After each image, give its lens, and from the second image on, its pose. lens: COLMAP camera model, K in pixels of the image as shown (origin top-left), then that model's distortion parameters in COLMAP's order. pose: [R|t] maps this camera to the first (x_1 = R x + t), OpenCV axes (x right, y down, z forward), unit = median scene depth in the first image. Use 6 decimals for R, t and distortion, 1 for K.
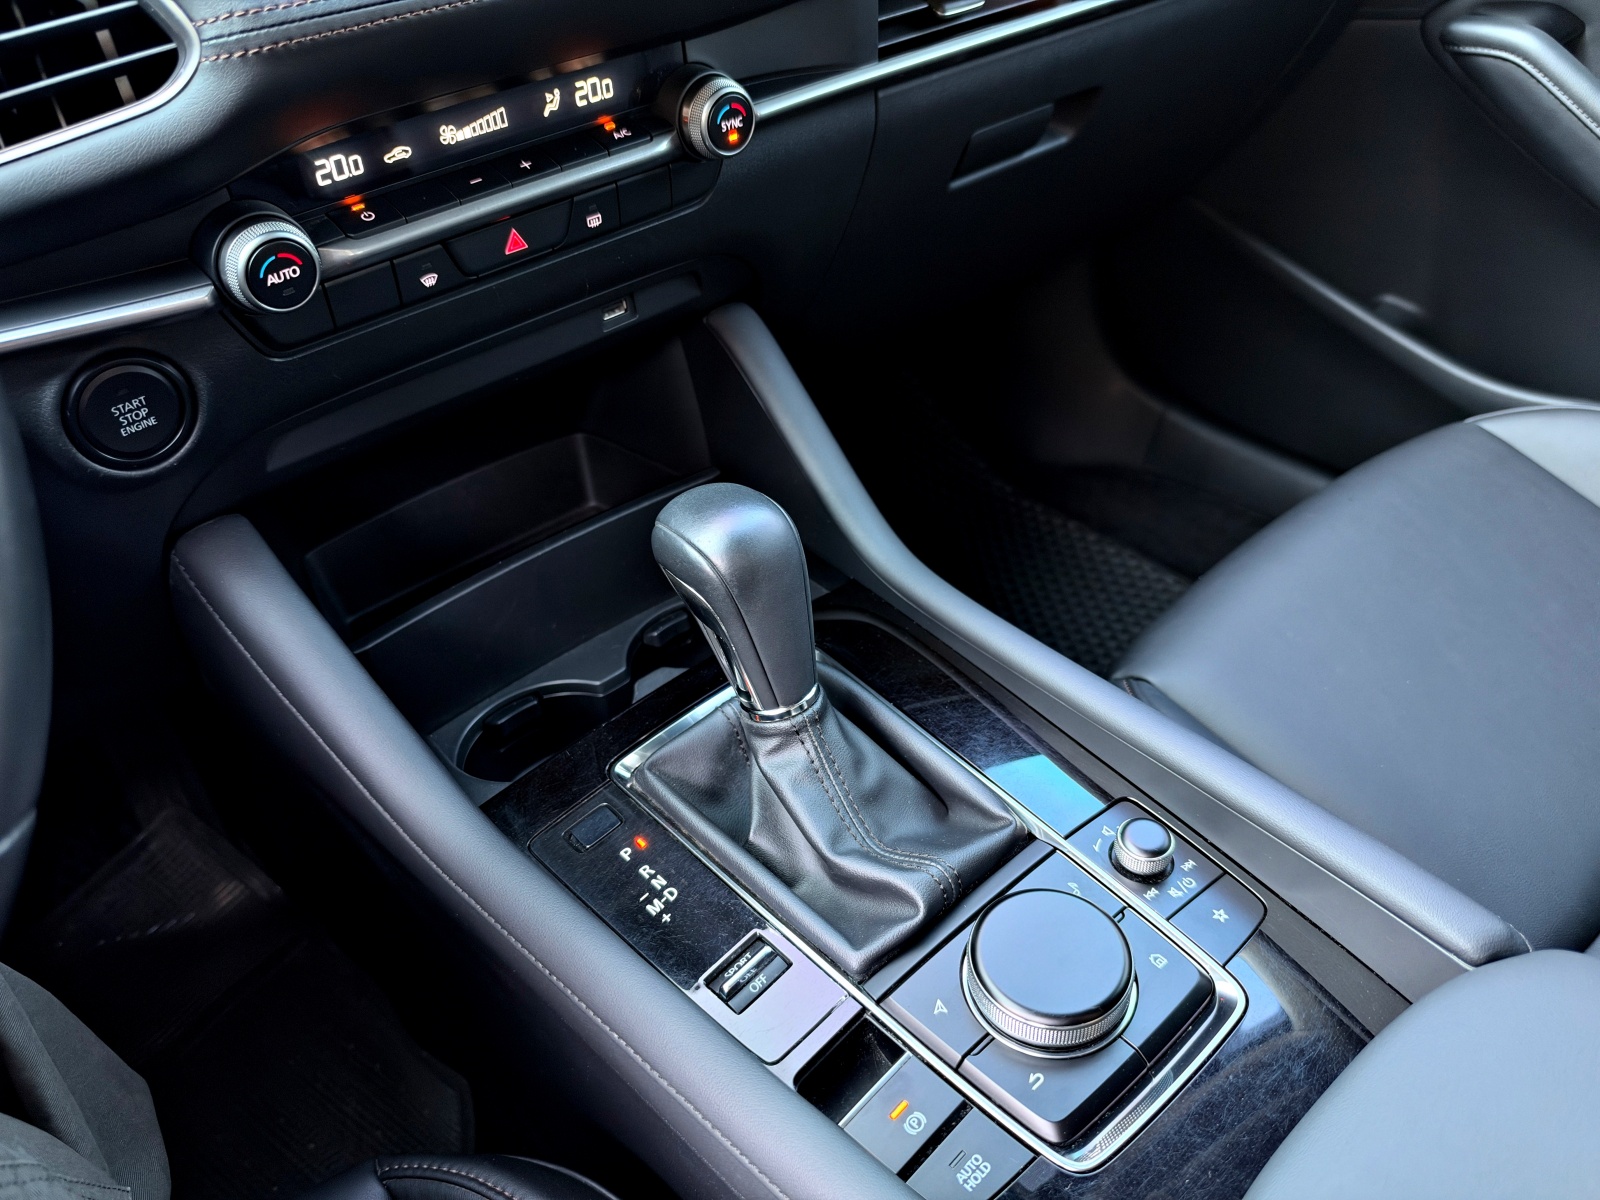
lens RADIAL K [[1097.6, 0, 800.0], [0, 1097.6, 600.0], [0, 0, 1]] dist [-0.029829, -0.000934]
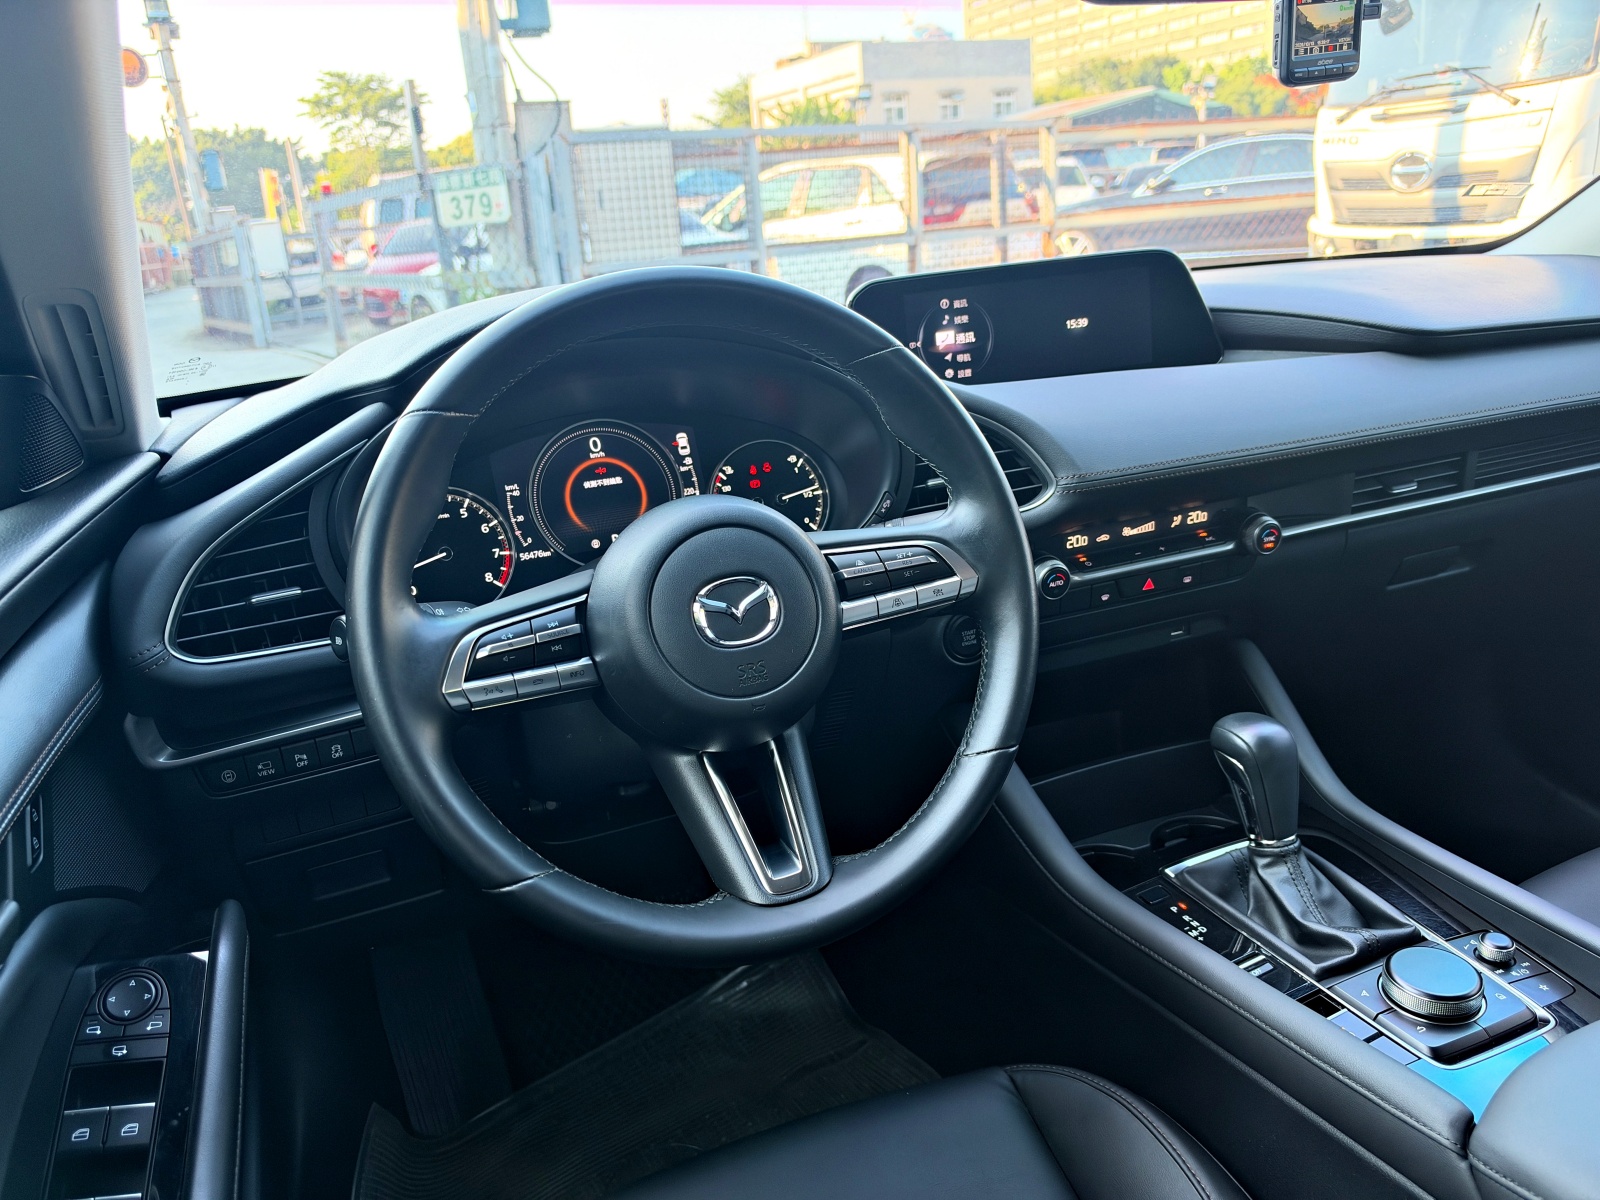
lens RADIAL K [[1082.7, 0, 800.0], [0, 1082.7, 600.0], [0, 0, 1]] dist [-0.062435, -0.002790]
pose [[0.931085, 0.096859, -0.351708, -0.163204], [-0.213215, 0.926782, -0.309217, 0.432162], [0.296006, 0.362896, 0.883565, -0.889508]]
